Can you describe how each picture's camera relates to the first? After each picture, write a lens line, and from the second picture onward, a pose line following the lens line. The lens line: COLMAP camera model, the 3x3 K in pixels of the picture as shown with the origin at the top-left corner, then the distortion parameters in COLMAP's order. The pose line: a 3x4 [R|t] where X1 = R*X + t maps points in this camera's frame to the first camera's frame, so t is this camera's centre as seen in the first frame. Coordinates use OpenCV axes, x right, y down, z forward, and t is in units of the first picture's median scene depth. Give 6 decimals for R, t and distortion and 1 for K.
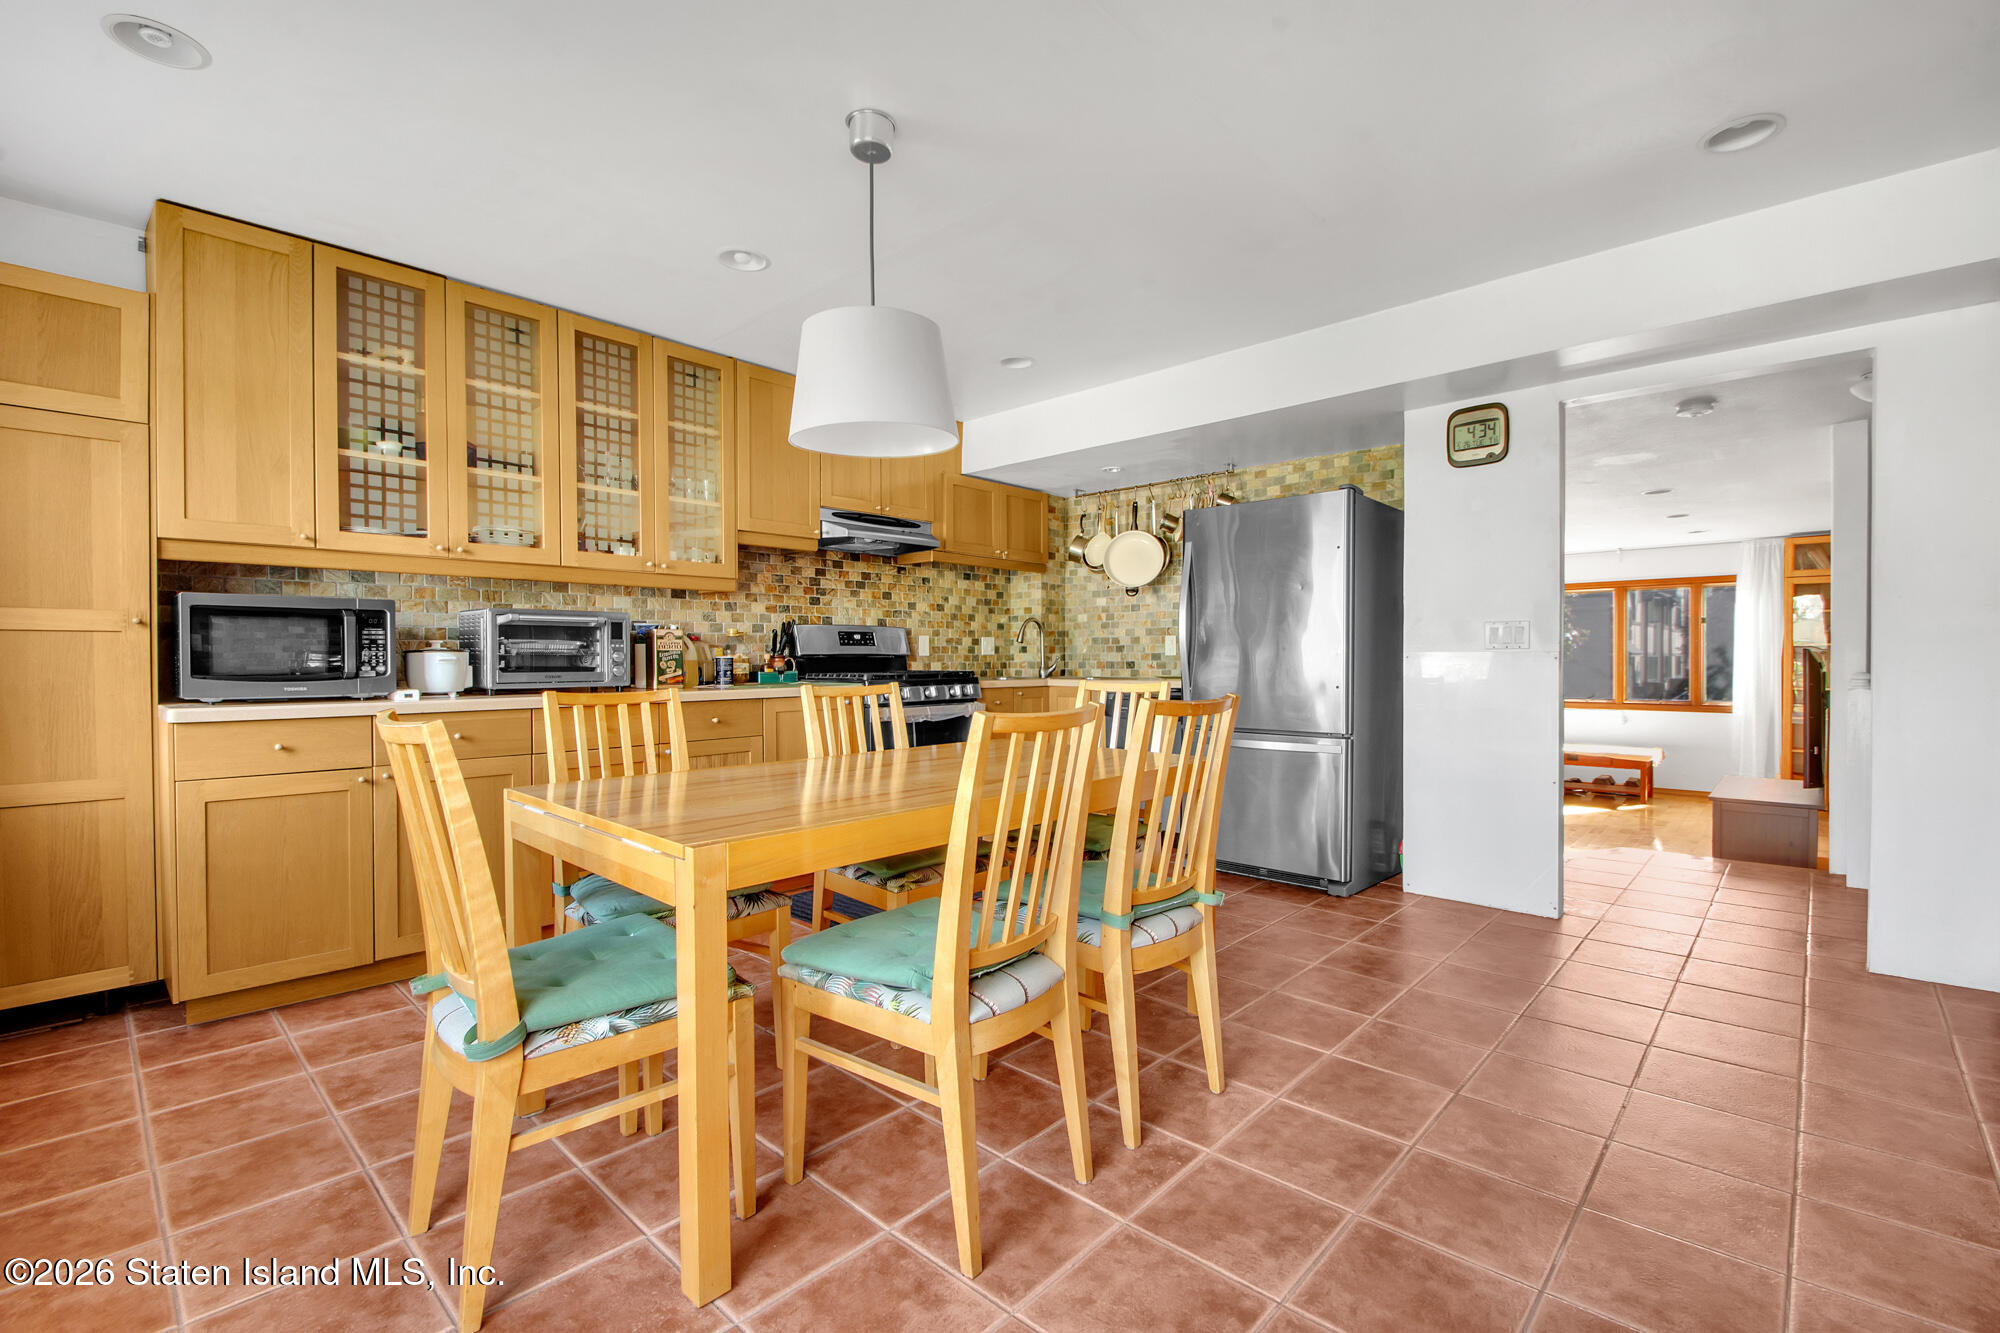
lens RADIAL K [[885.0, 0, 1000.0], [0, 885.0, 666.5], [0, 0, 1]] dist [-0.012051, -0.000044]
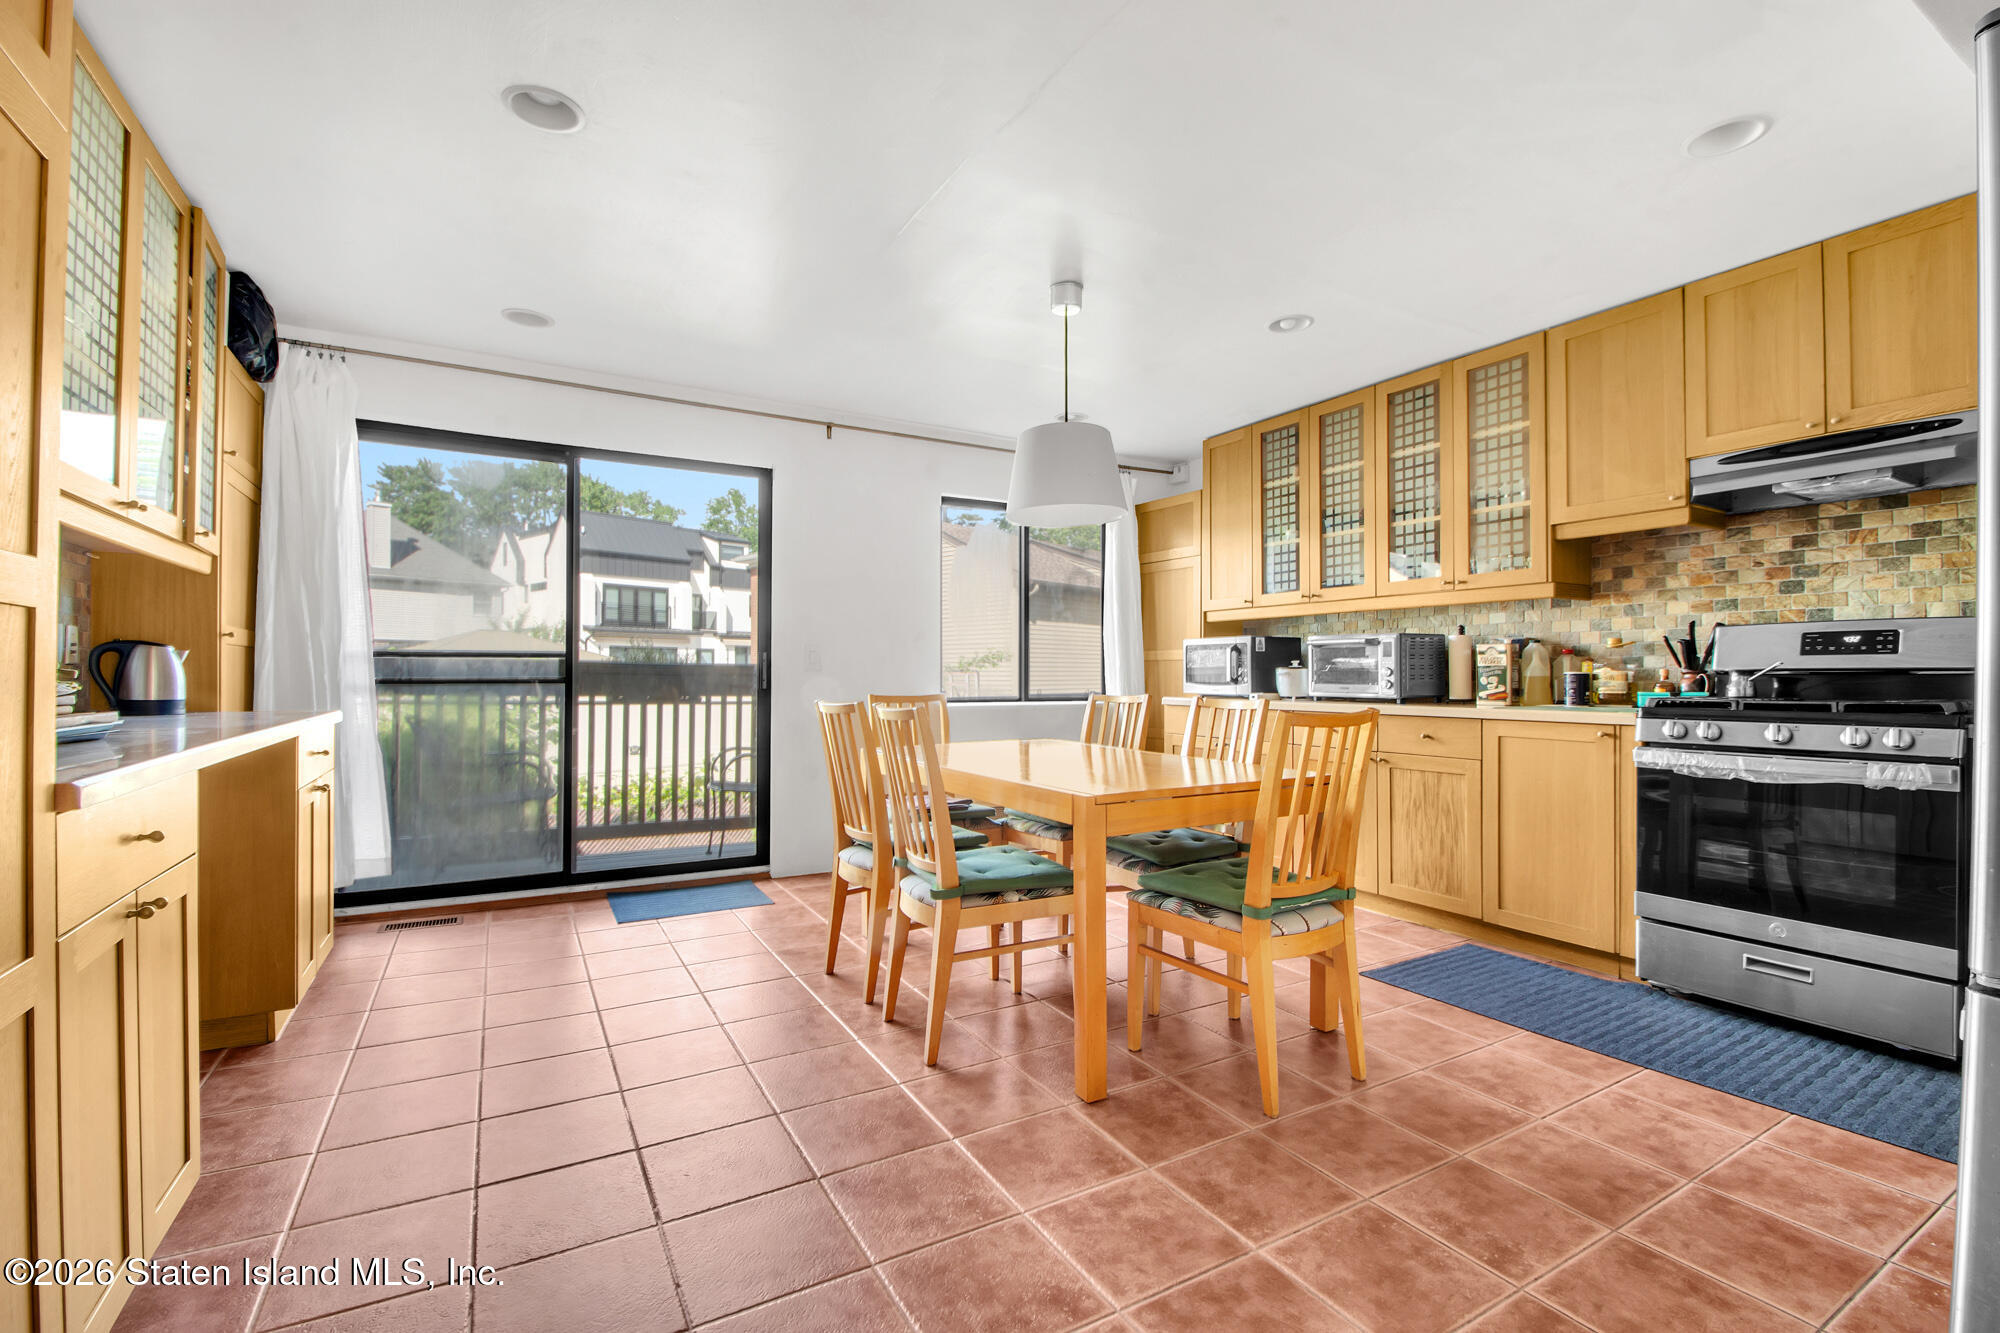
lens RADIAL K [[855.2, 0, 1000.0], [0, 855.2, 666.5], [0, 0, 1]] dist [0.000848, 0.000061]
pose [[-0.293344, -0.004439, -0.955997, 0.632297], [-0.010285, 0.999946, -0.001487, -0.009554], [0.955952, 0.009396, -0.293374, 0.702625]]
